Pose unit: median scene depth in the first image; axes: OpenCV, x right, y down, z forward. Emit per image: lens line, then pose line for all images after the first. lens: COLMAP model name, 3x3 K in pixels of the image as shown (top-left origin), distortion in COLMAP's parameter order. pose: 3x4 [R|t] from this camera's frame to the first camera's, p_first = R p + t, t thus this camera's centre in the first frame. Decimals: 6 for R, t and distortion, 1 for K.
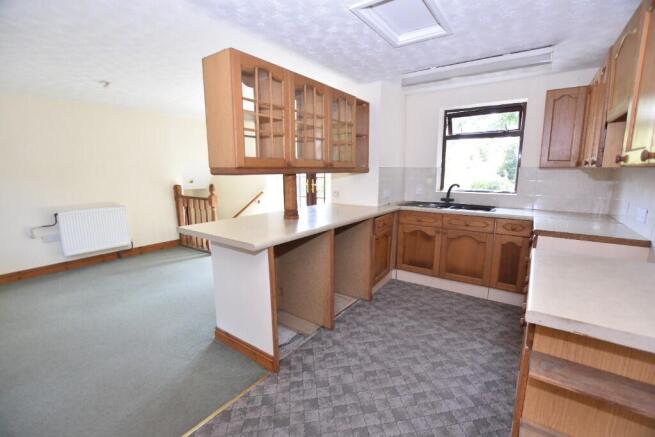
lens RADIAL K [[288.4, 0, 326.6], [0, 288.4, 218.6], [0, 0, 1]] dist [-0.029905, 0.001171]
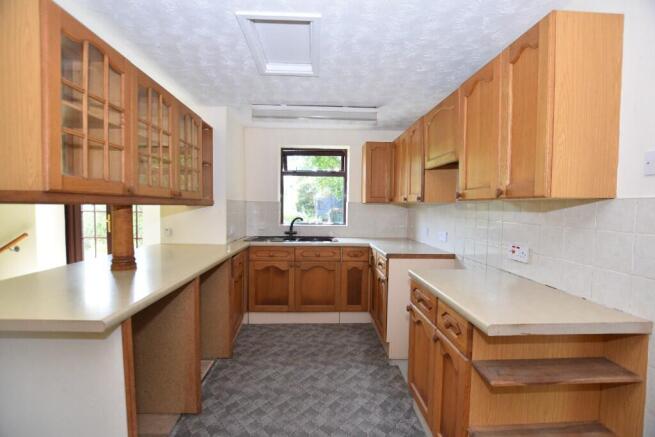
lens RADIAL K [[288.4, 0, 327.7], [0, 288.4, 219.6], [0, 0, 1]] dist [-0.029905, 0.001171]
pose [[0.784714, -0.015501, 0.619664, -0.159022], [0.089357, 0.992074, -0.088342, -0.014885], [-0.613383, 0.124694, 0.779880, 0.158223]]
